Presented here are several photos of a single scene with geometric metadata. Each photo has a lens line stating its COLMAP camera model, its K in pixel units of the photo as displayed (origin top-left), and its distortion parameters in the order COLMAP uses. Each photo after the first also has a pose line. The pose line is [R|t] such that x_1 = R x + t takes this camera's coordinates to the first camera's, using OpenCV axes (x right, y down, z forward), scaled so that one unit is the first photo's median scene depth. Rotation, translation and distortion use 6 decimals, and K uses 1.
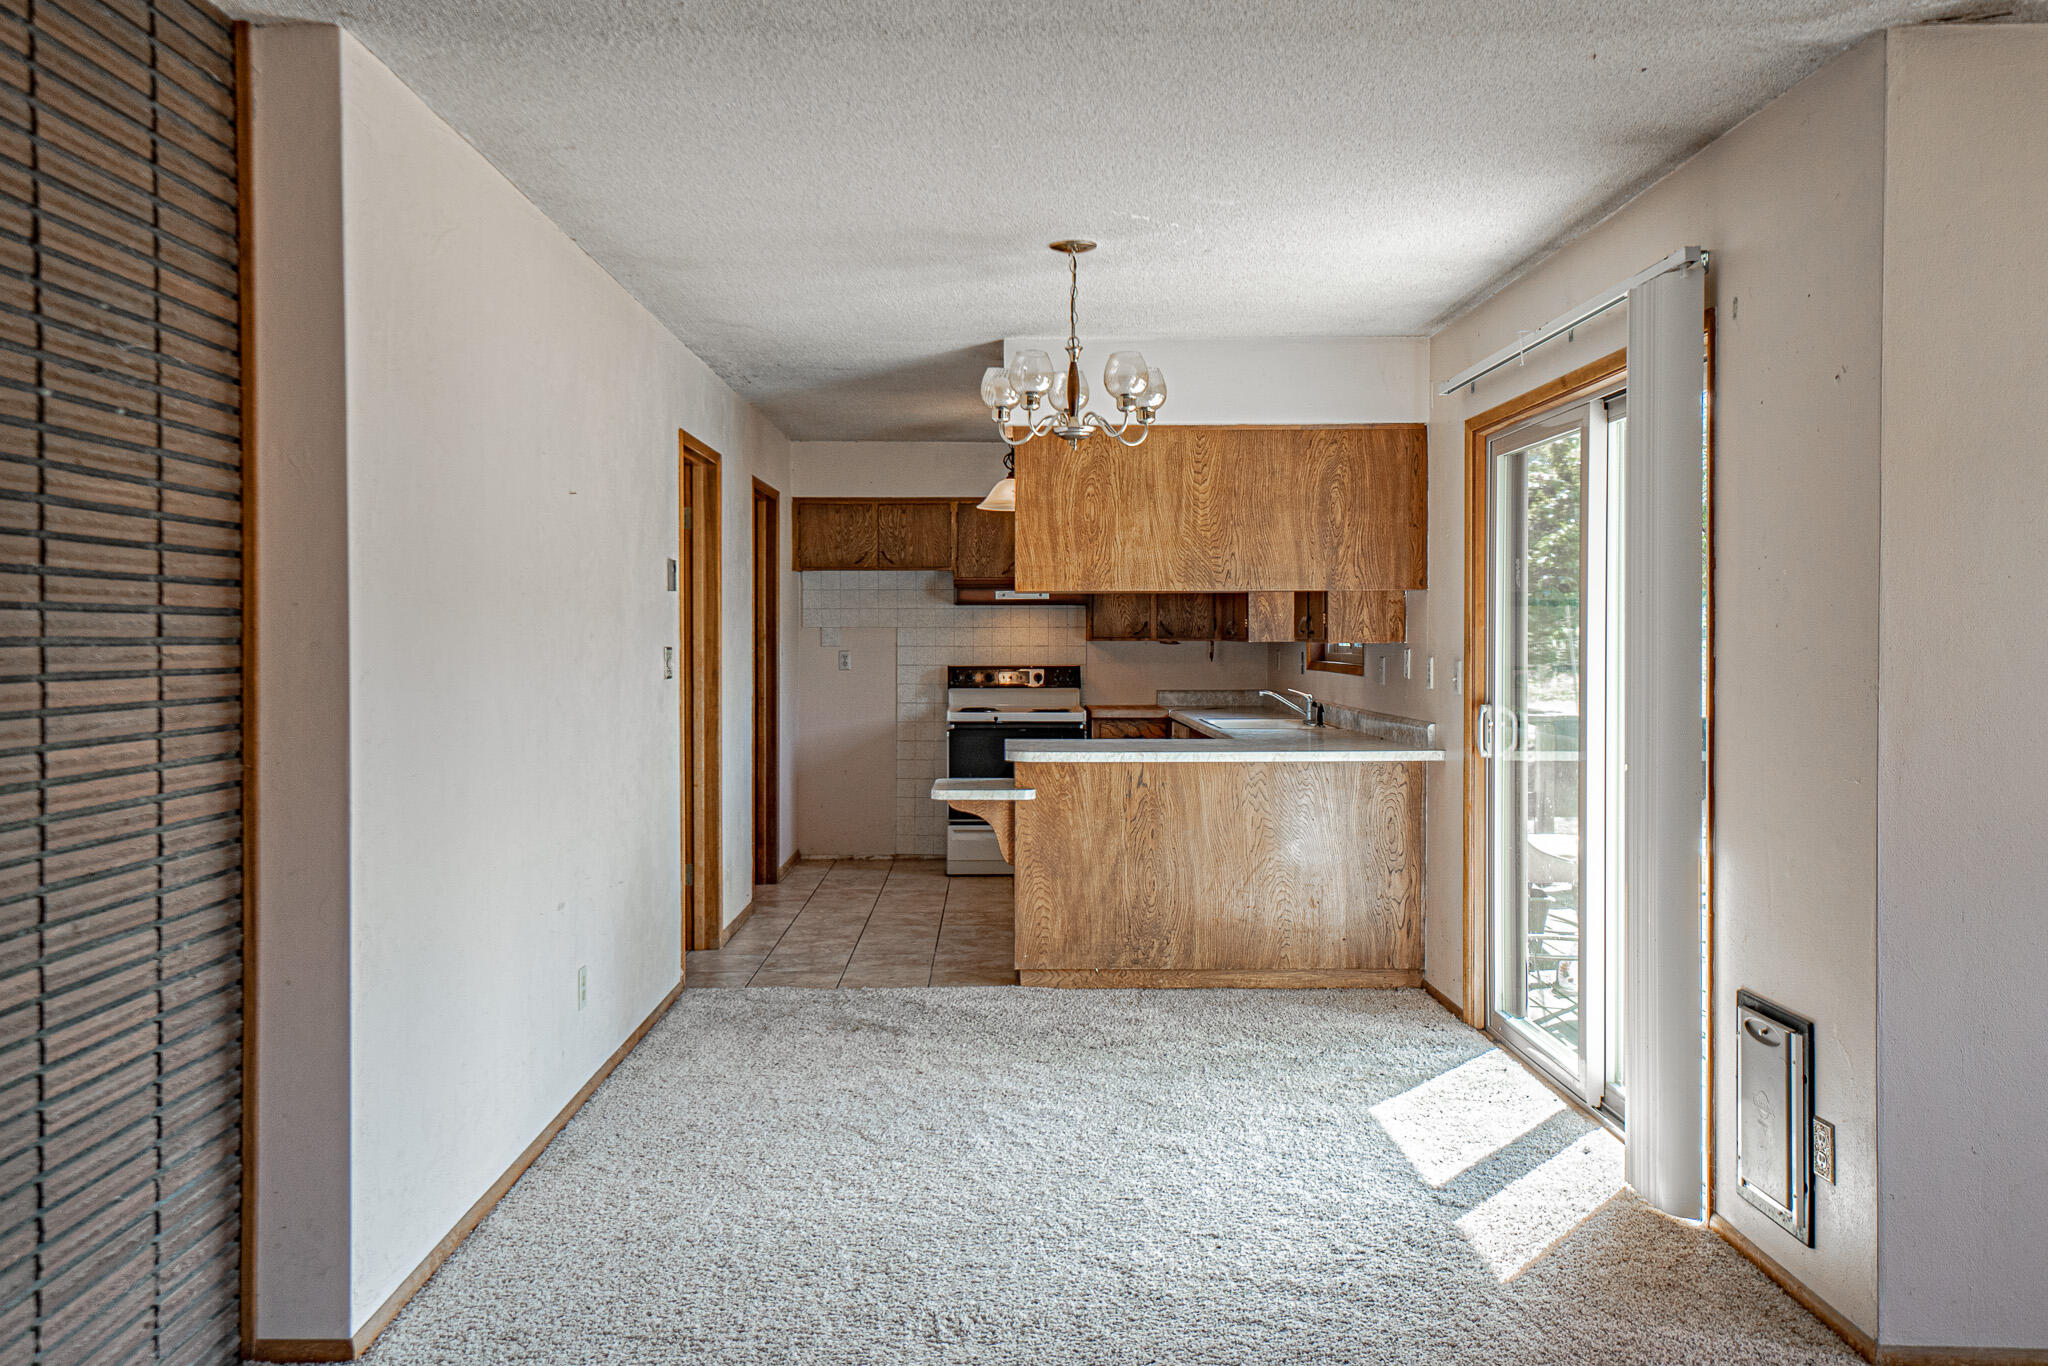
lens RADIAL K [[1595.3, 0, 1002.5], [0, 1595.3, 662.8], [0, 0, 1]] dist [0.018868, 0.003550]
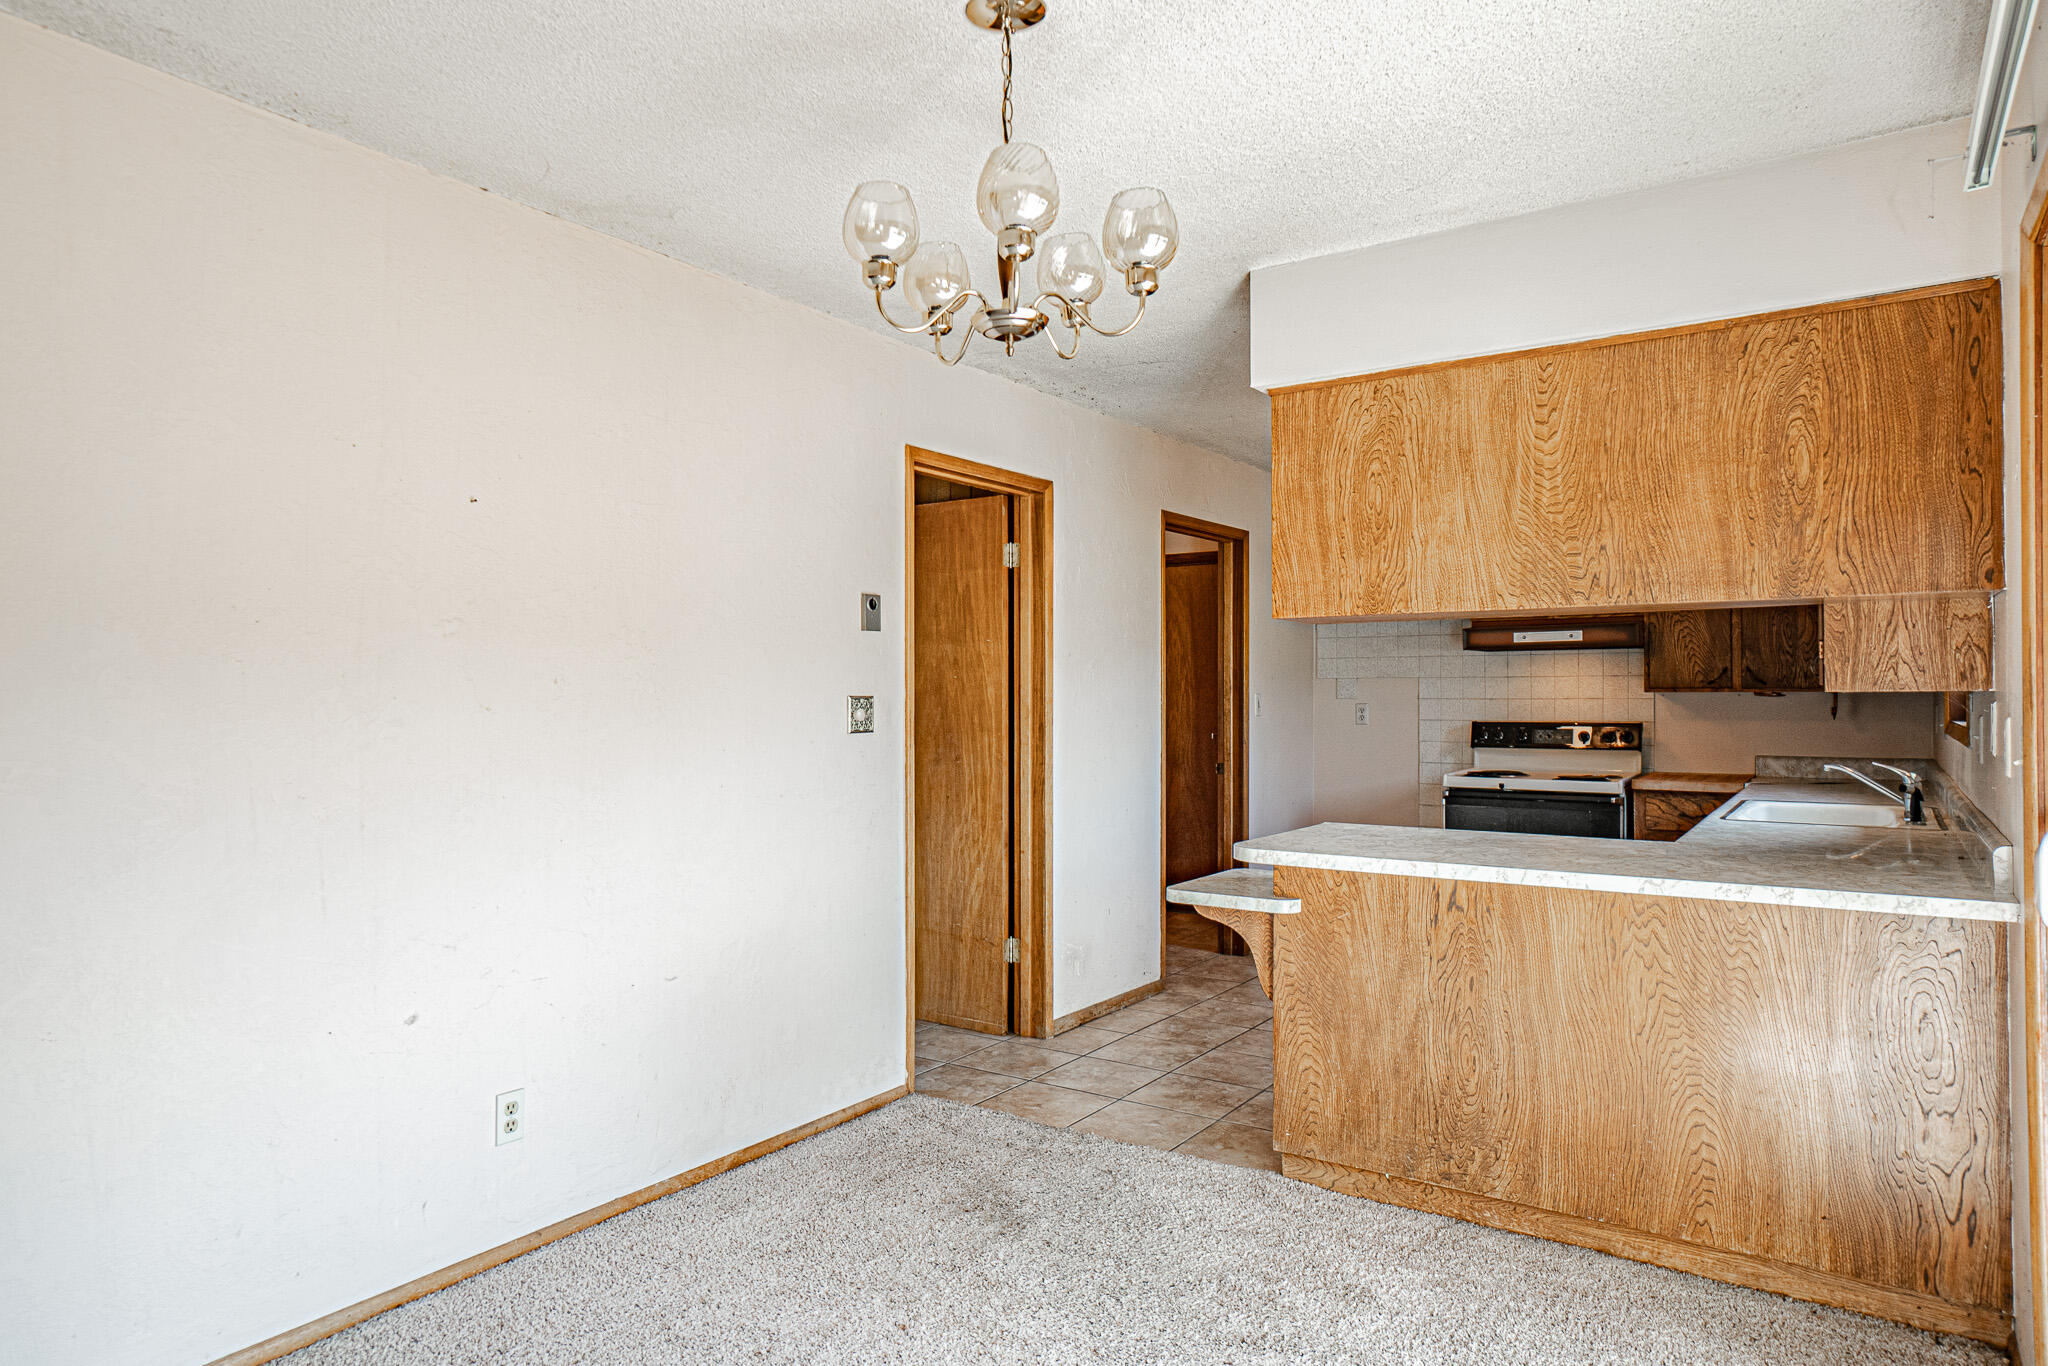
lens RADIAL K [[1273.6, 0, 979.6], [0, 1273.6, 682.7], [0, 0, 1]] dist [-0.011484, 0.021746]
pose [[0.823719, -0.005168, -0.566974, 0.223824], [-0.008748, 0.999724, -0.021822, -0.002693], [0.566931, 0.022935, 0.823446, 0.457305]]
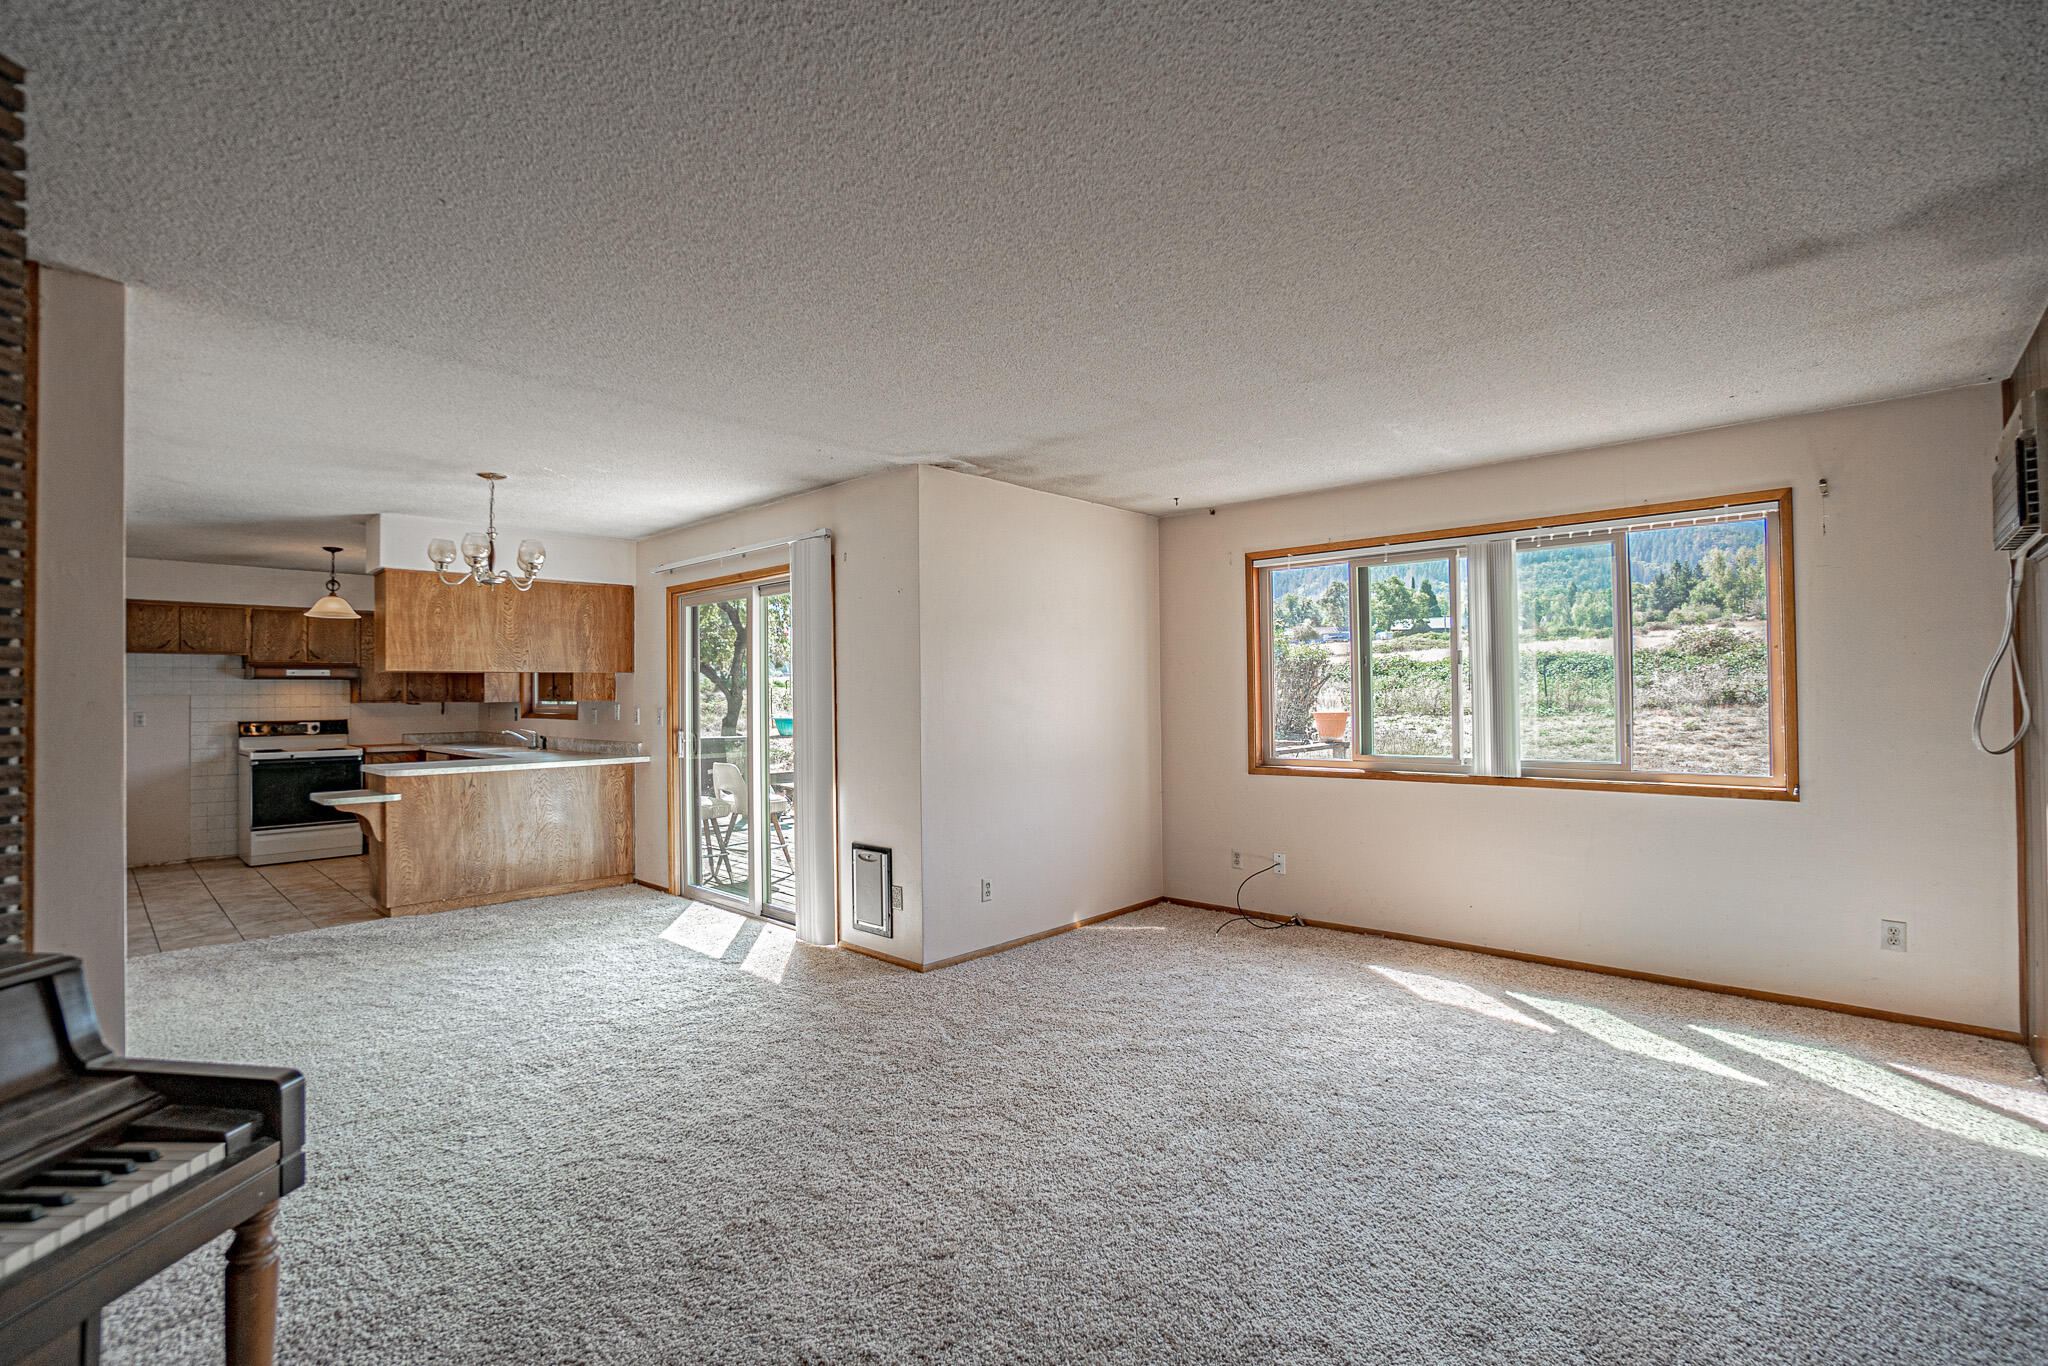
lens RADIAL K [[913.1, 0, 996.3], [0, 913.1, 681.3], [0, 0, 1]] dist [-0.081097, 0.032764]
pose [[0.696534, 0.005382, 0.717504, -0.202730], [0.021451, 0.999369, -0.028321, 0.004260], [-0.717203, 0.035118, 0.695979, -0.056569]]
